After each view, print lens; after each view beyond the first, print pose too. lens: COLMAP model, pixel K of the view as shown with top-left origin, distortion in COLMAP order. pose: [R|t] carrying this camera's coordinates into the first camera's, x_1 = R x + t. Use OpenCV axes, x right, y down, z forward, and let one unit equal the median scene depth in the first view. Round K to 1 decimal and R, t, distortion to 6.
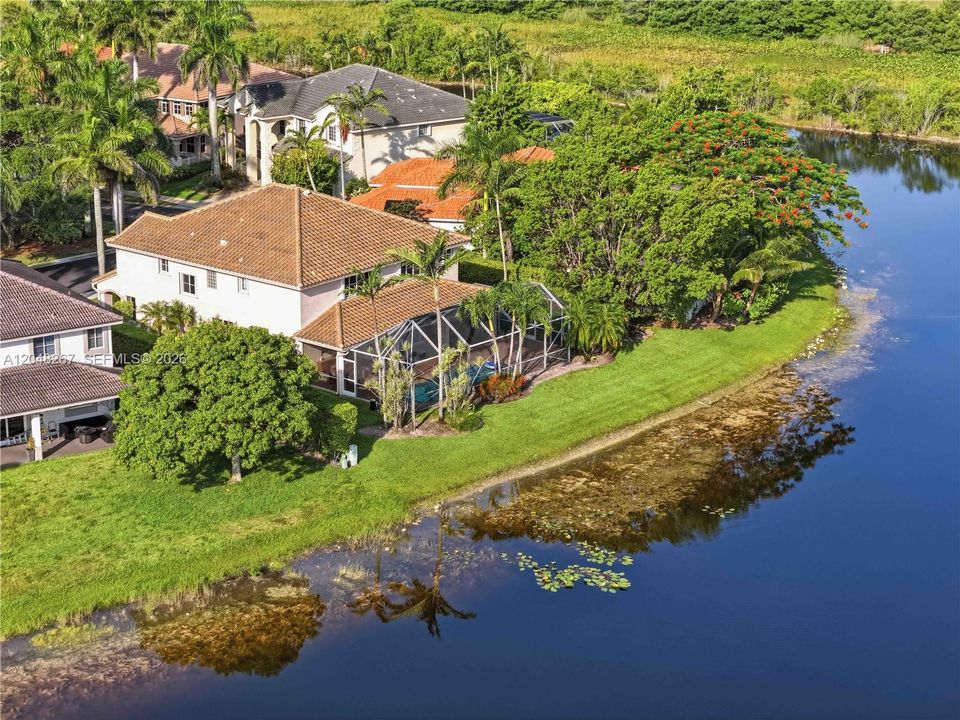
lens RADIAL K [[1954.8, 0, 480.0], [0, 1954.8, 360.0], [0, 0, 1]] dist [-0.072739, -0.092096]
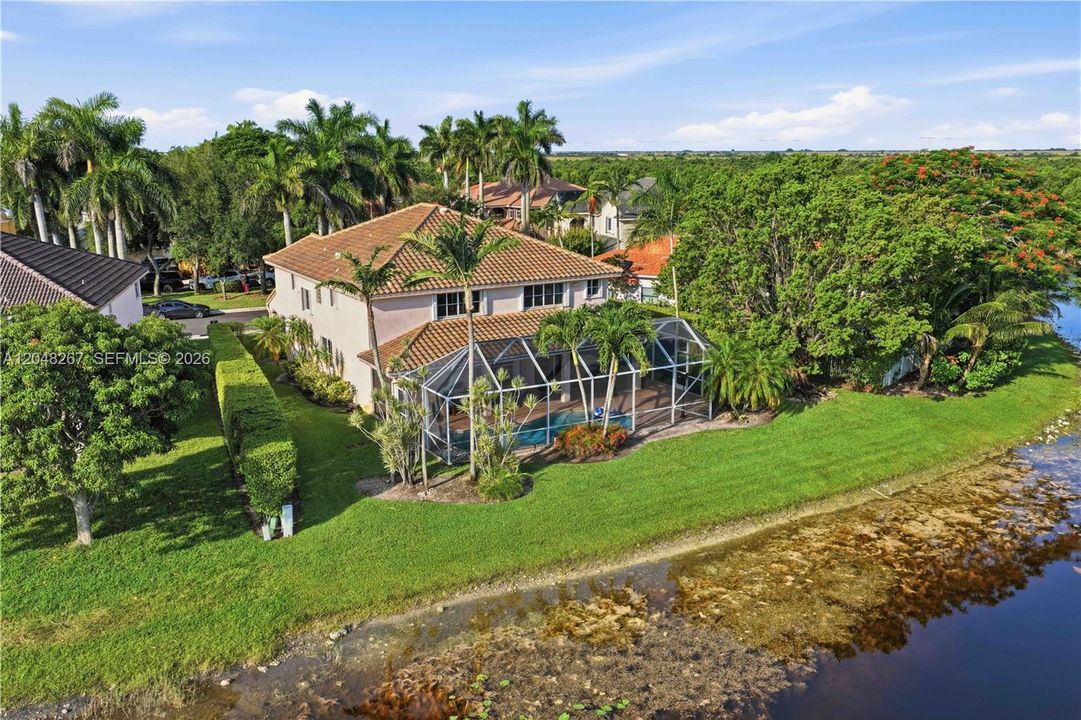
lens RADIAL K [[884.4, 0, 540.5], [0, 884.4, 360.0], [0, 0, 1]] dist [-0.004110, 0.012378]
pose [[0.942953, 0.066853, -0.326143, 0.094641], [-0.087792, 0.994889, -0.049891, 0.001217], [0.321141, 0.075678, 0.944003, 0.622727]]
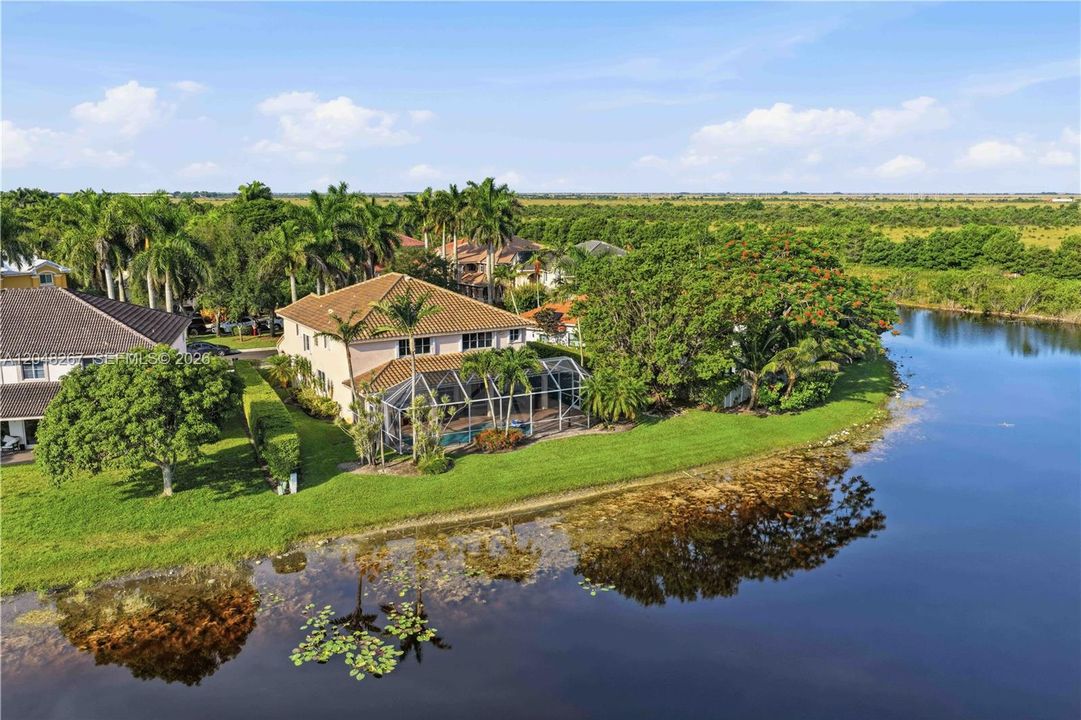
lens RADIAL K [[884.4, 0, 540.5], [0, 884.4, 360.0], [0, 0, 1]] dist [-0.004110, 0.012378]
pose [[0.943003, 0.055658, -0.328098, 0.182876], [-0.091194, 0.991394, -0.093928, 0.012644], [0.320047, 0.118495, 0.939962, 0.491342]]
